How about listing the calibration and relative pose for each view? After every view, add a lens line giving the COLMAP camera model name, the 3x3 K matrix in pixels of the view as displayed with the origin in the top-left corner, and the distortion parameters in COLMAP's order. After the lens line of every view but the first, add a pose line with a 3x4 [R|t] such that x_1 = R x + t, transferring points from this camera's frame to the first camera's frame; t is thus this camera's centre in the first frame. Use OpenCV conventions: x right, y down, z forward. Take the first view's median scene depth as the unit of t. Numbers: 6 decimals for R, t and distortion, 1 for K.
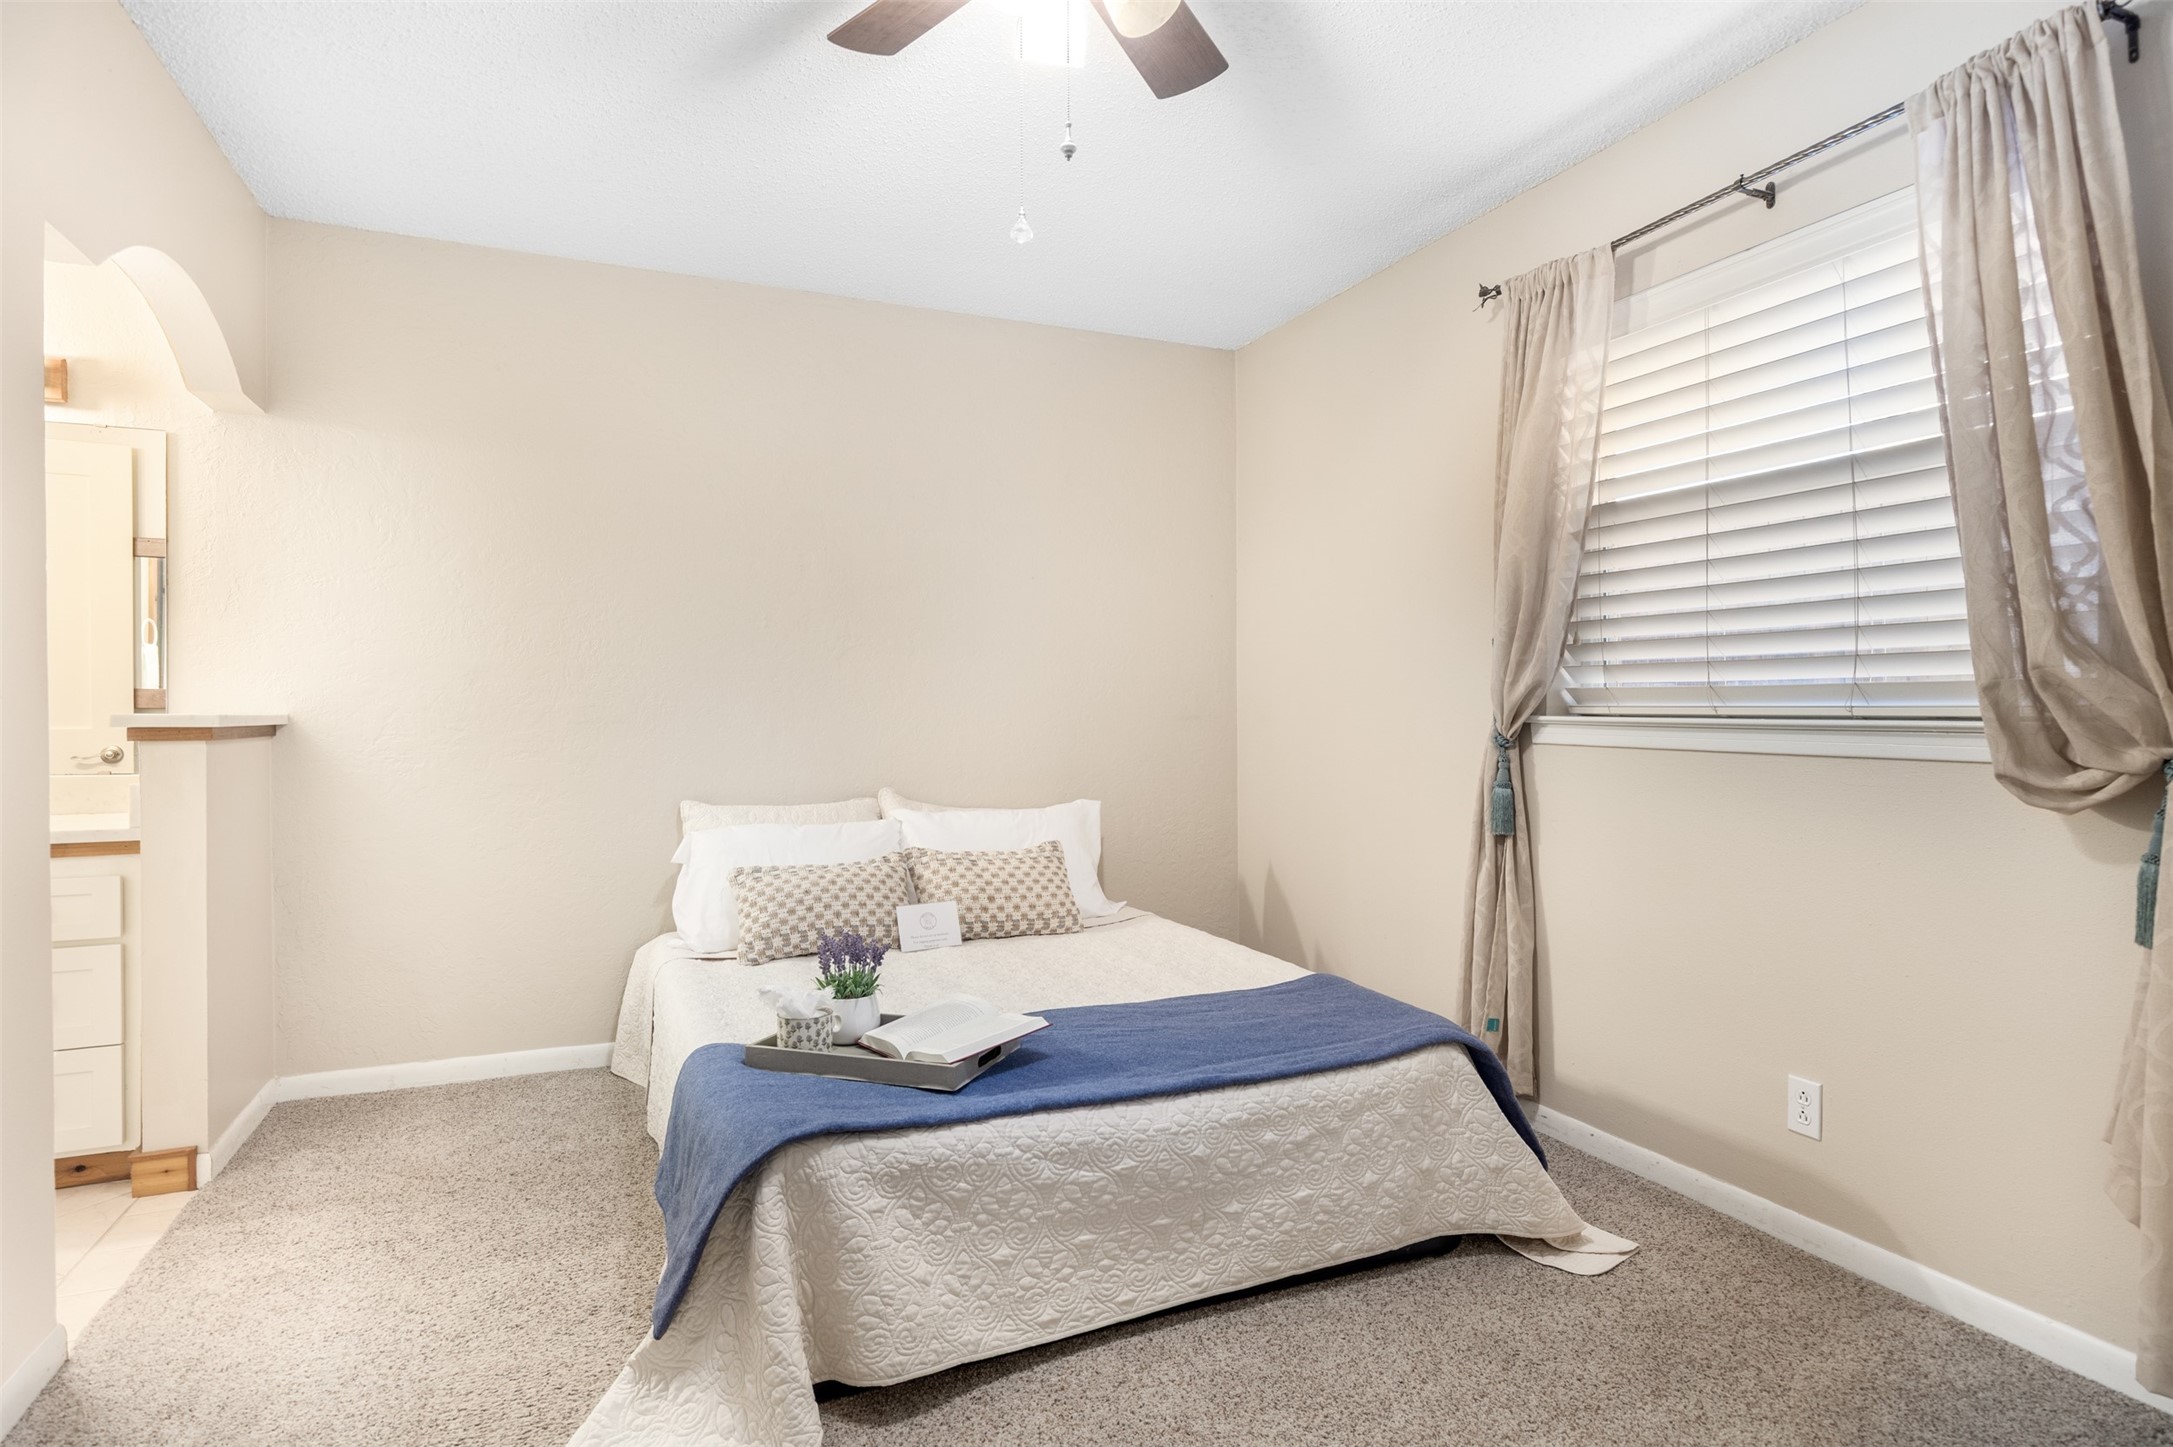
lens RADIAL K [[1181.7, 0, 1089.7], [0, 1181.7, 714.3], [0, 0, 1]] dist [0.005362, 0.000645]
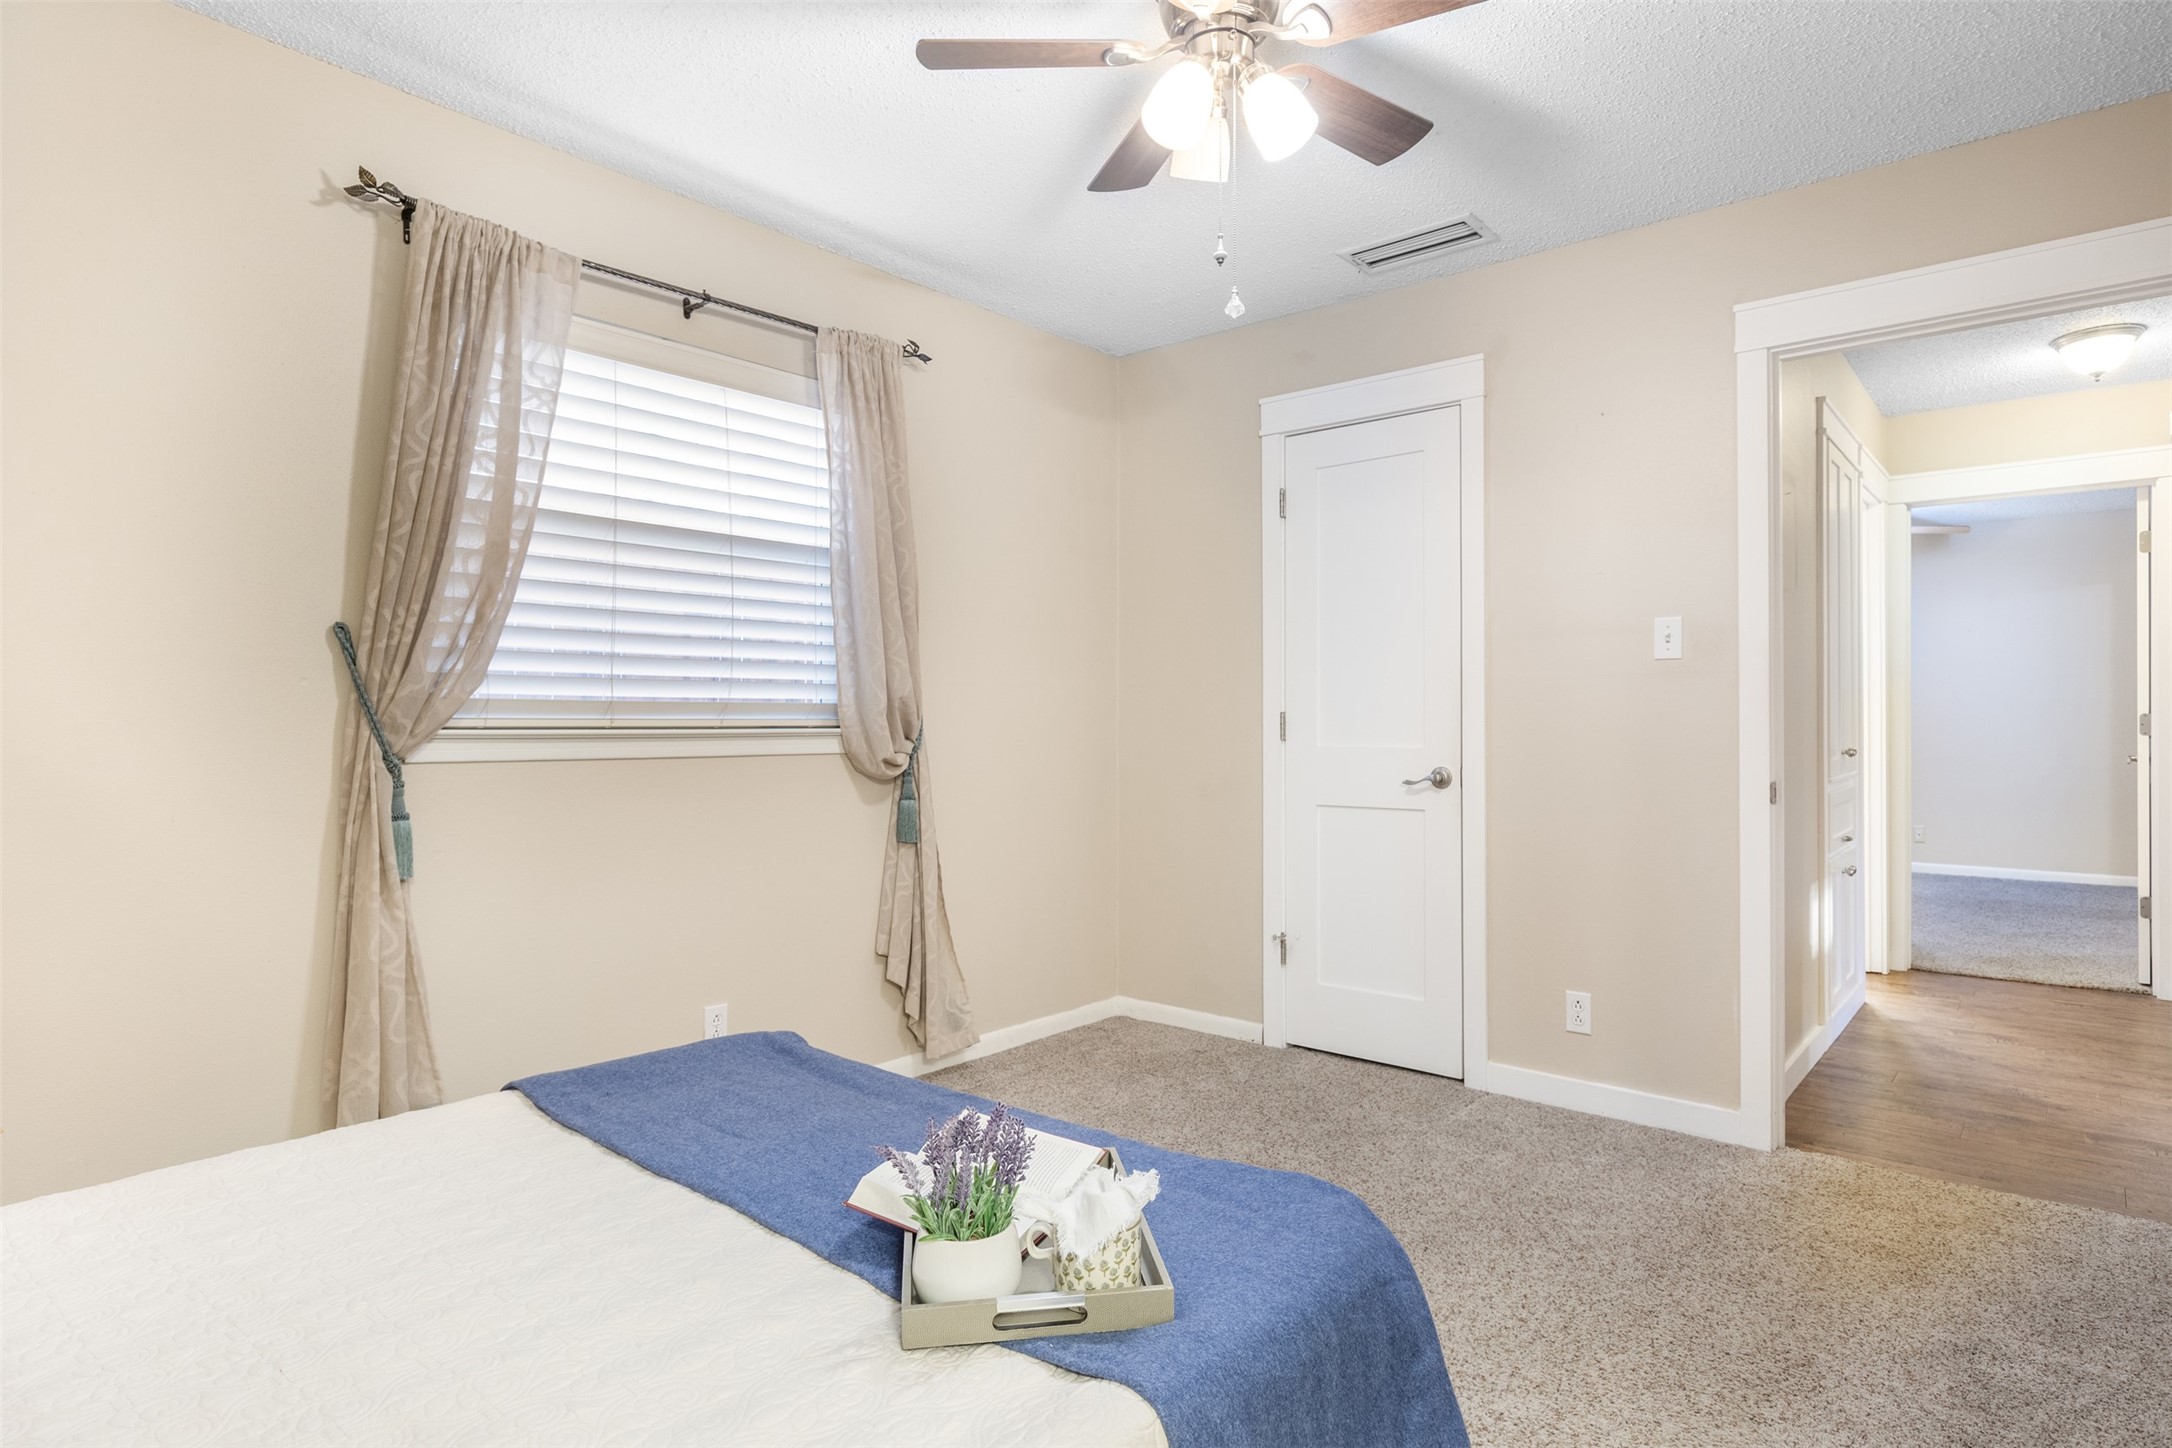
lens RADIAL K [[1181.2, 0, 1089.2], [0, 1181.2, 714.8], [0, 0, 1]] dist [0.005362, 0.000645]
pose [[-0.445905, 0.003629, 0.895073, -0.688533], [0.007039, 0.999975, -0.000548, -0.006586], [-0.895052, 0.006056, -0.445920, 1.115164]]
